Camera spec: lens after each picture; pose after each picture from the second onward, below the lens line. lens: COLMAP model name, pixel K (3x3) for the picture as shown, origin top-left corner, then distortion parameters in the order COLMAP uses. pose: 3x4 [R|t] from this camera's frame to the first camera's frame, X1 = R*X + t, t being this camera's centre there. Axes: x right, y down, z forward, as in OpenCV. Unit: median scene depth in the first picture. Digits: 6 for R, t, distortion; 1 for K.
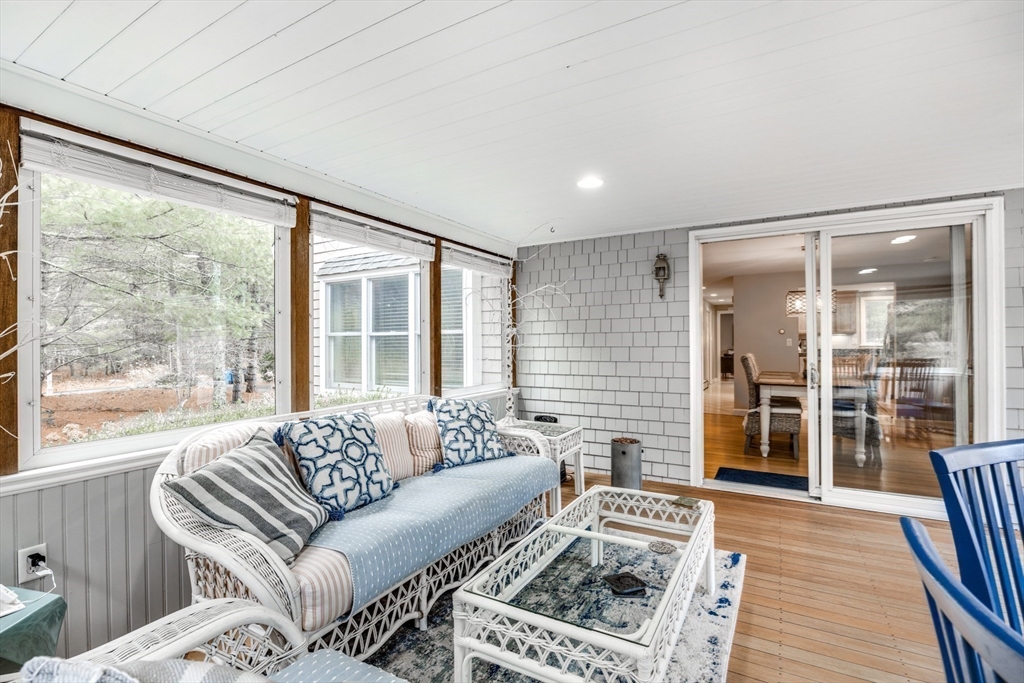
lens RADIAL K [[468.7, 0, 519.3], [0, 468.7, 341.6], [0, 0, 1]] dist [0.001418, 0.000141]
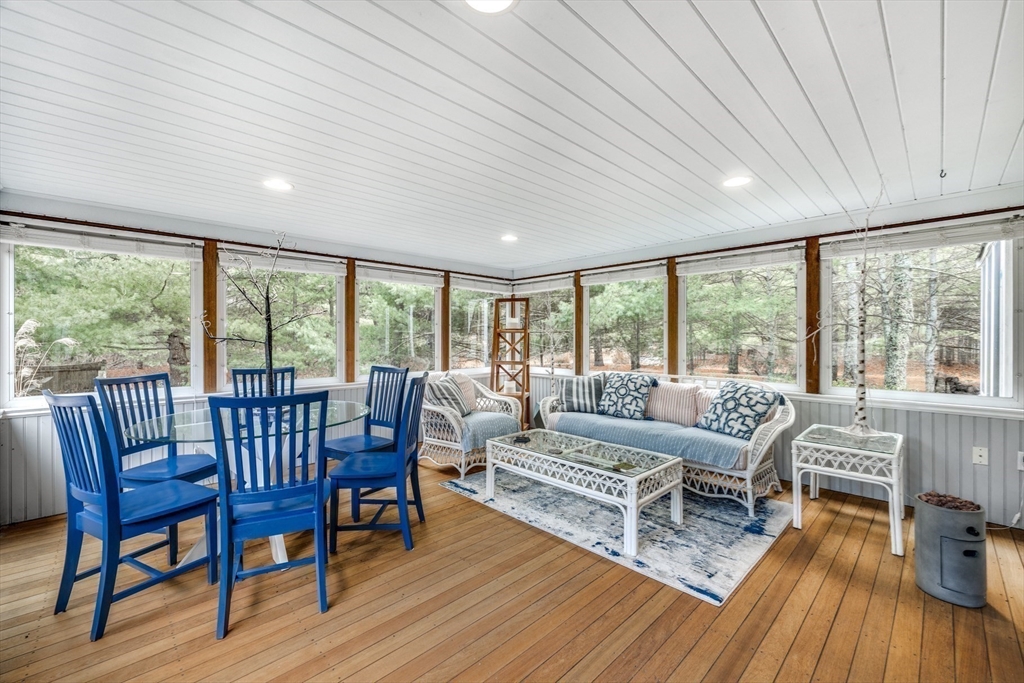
lens RADIAL K [[413.5, 0, 517.1], [0, 413.5, 337.3], [0, 0, 1]] dist [0.001953, 0.000260]
pose [[-0.271047, 0.006559, -0.962544, 1.262462], [0.004414, 0.999975, 0.005571, -0.010315], [0.962556, -0.002739, -0.271069, 0.865115]]
